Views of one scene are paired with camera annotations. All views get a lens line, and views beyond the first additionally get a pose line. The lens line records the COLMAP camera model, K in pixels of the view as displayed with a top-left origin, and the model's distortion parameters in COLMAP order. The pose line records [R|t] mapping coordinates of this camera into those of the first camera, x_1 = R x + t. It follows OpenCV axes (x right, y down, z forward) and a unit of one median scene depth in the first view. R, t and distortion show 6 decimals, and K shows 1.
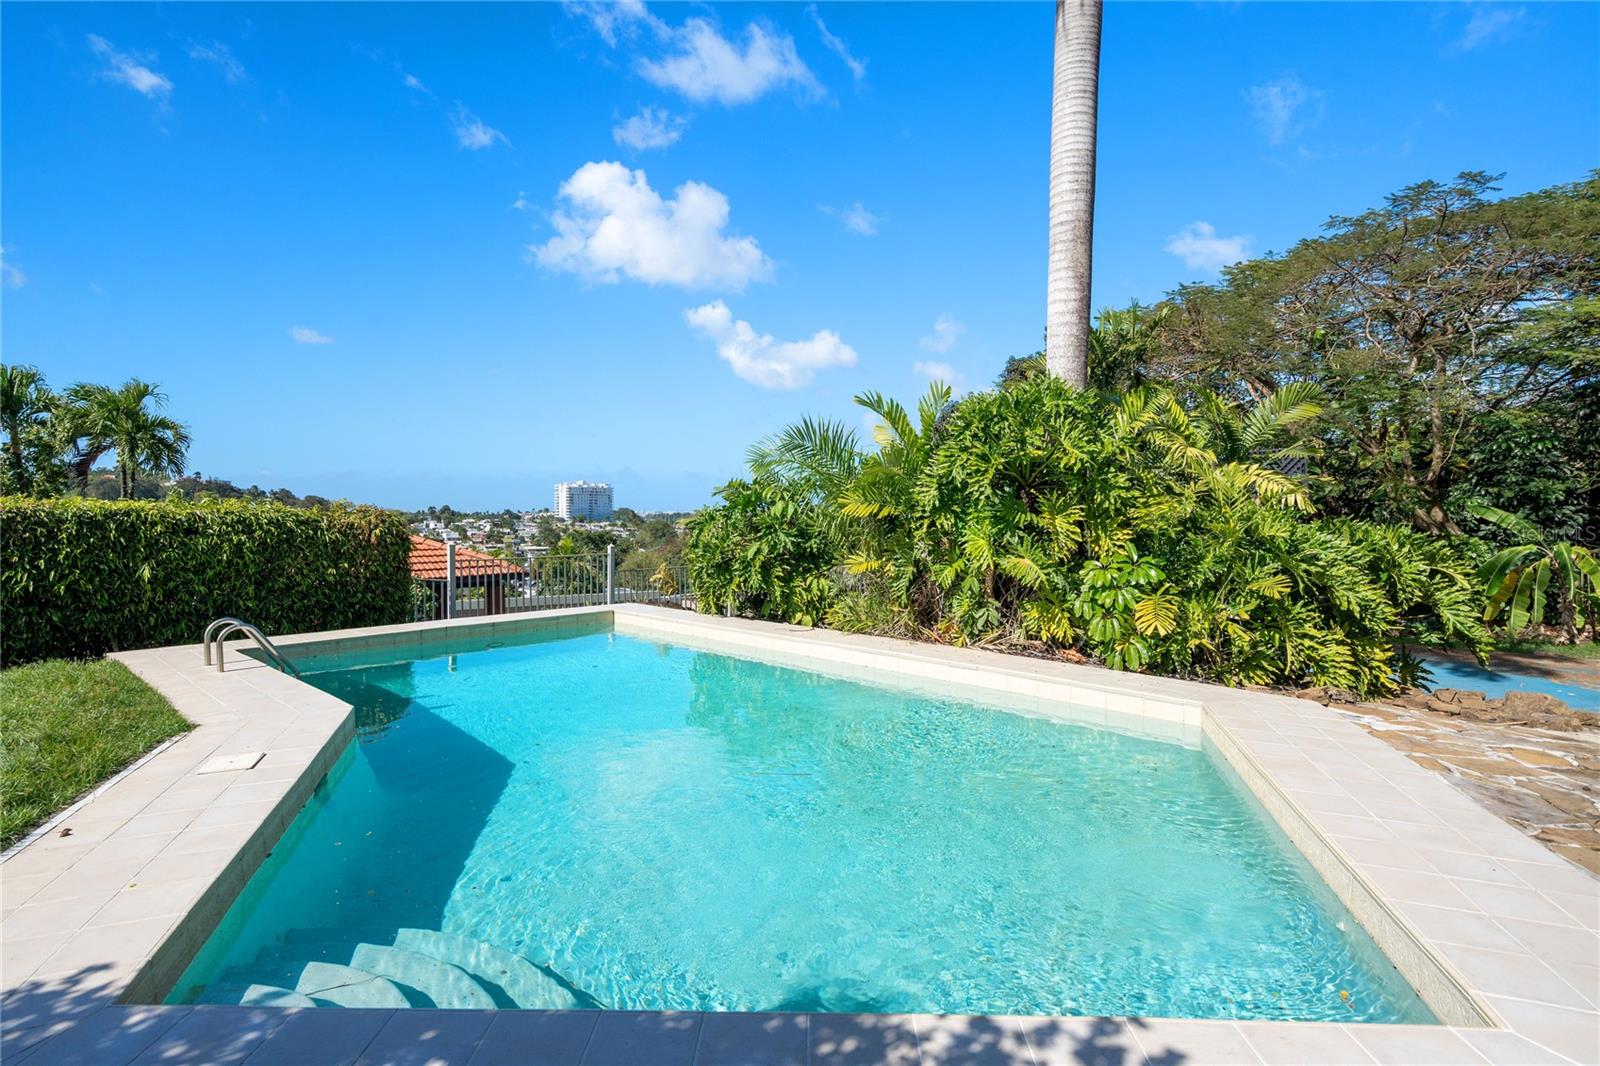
lens RADIAL K [[807.8, 0, 800.0], [0, 807.8, 533.0], [0, 0, 1]] dist [-0.011992, 0.000318]
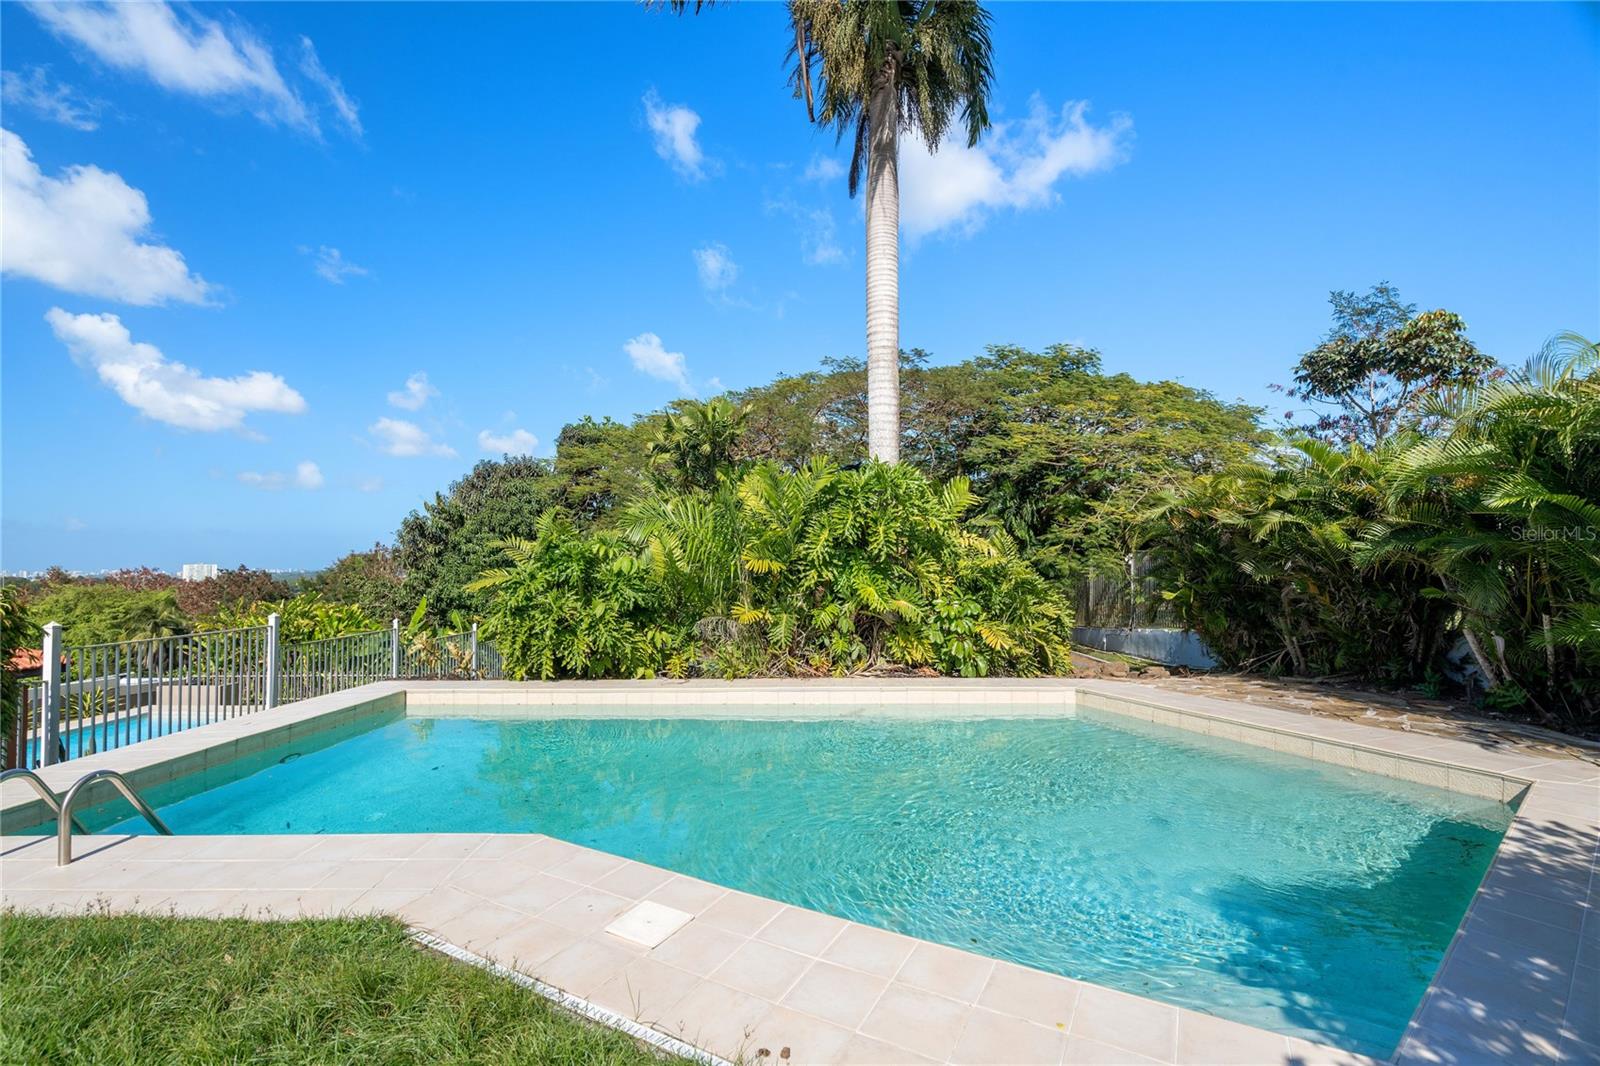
lens RADIAL K [[727.6, 0, 789.1], [0, 727.6, 536.6], [0, 0, 1]] dist [-0.002803, 0.000896]
pose [[0.753497, 0.011517, 0.657351, -0.574503], [0.034409, 0.997785, -0.056922, -0.009080], [-0.656551, 0.065509, 0.751432, 0.219773]]
